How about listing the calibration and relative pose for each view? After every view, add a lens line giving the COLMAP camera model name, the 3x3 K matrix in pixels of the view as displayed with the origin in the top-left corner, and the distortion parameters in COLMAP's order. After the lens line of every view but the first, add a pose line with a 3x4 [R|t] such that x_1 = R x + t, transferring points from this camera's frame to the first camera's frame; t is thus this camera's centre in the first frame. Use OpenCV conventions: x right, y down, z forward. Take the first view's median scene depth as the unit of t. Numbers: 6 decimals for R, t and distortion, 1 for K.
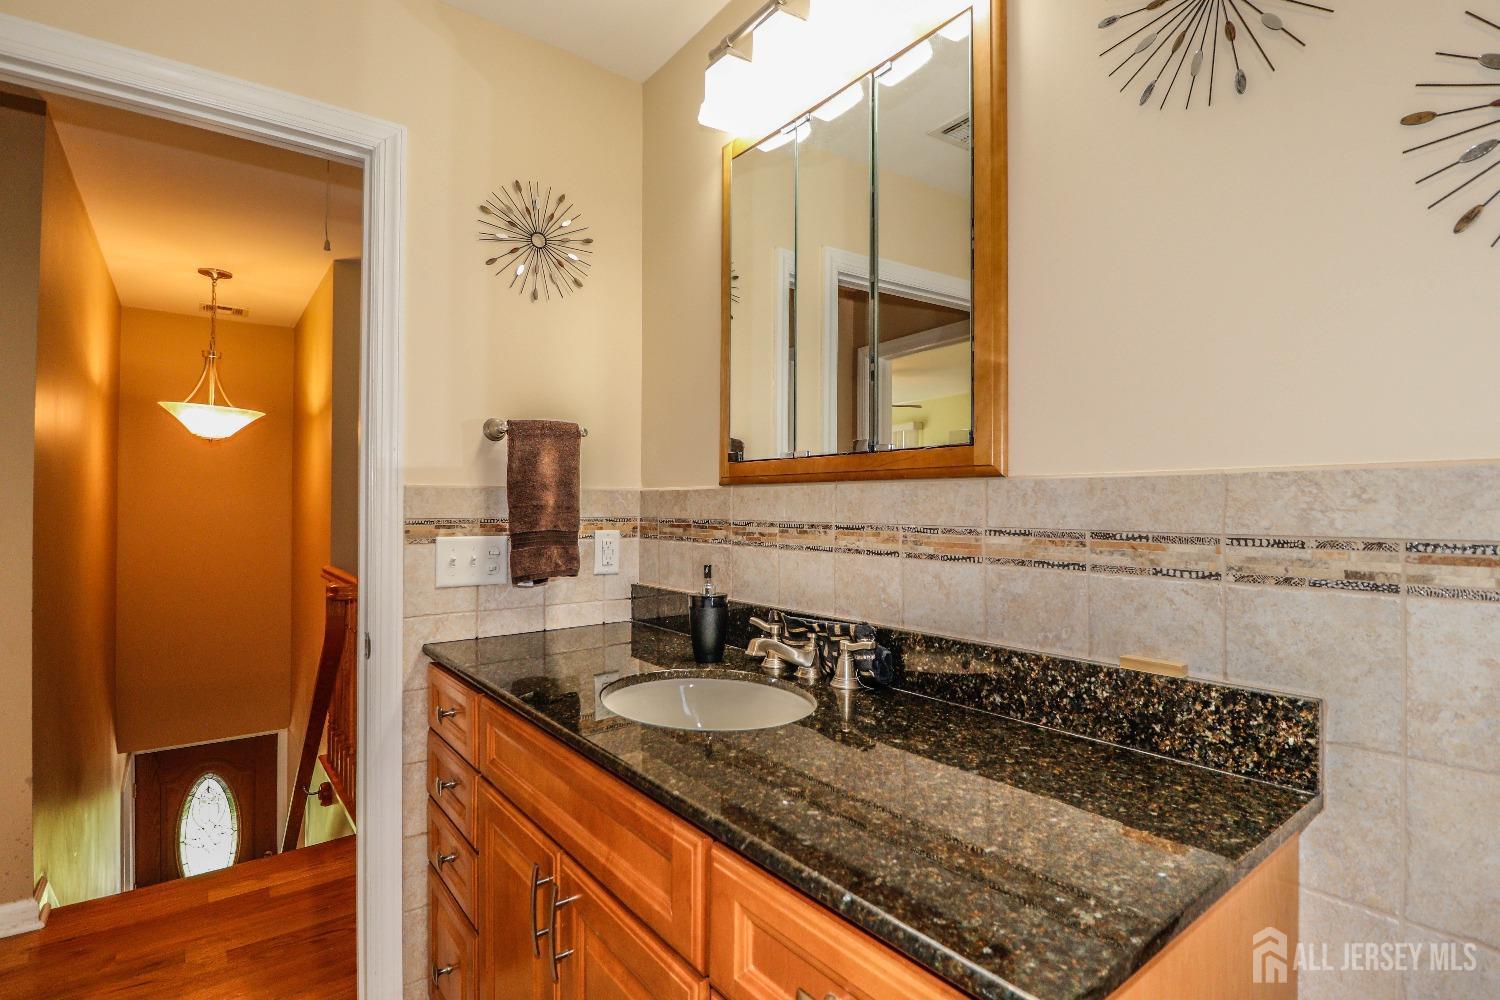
lens RADIAL K [[724.1, 0, 755.7], [0, 724.1, 503.4], [0, 0, 1]] dist [0.011429, -0.001194]
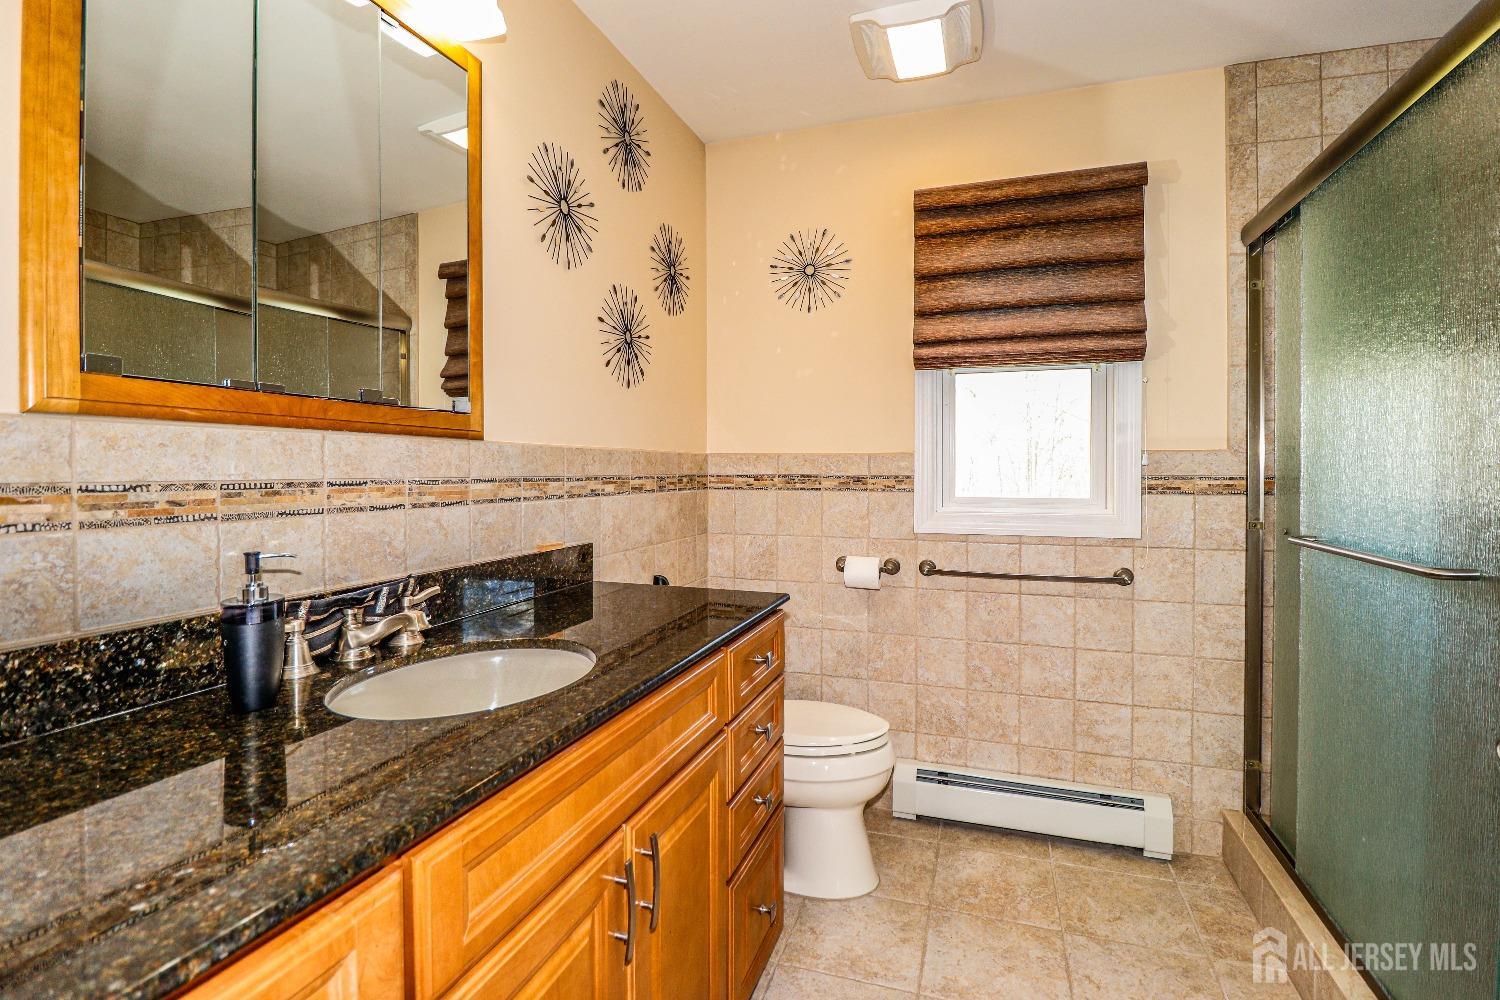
lens RADIAL K [[724.1, 0, 762.1], [0, 724.1, 464.8], [0, 0, 1]] dist [0.011429, -0.001194]
pose [[-0.551766, -0.004860, 0.833985, -0.963190], [-0.015299, 0.999874, -0.004295, 0.006729], [-0.833859, -0.015128, -0.551770, 1.146265]]
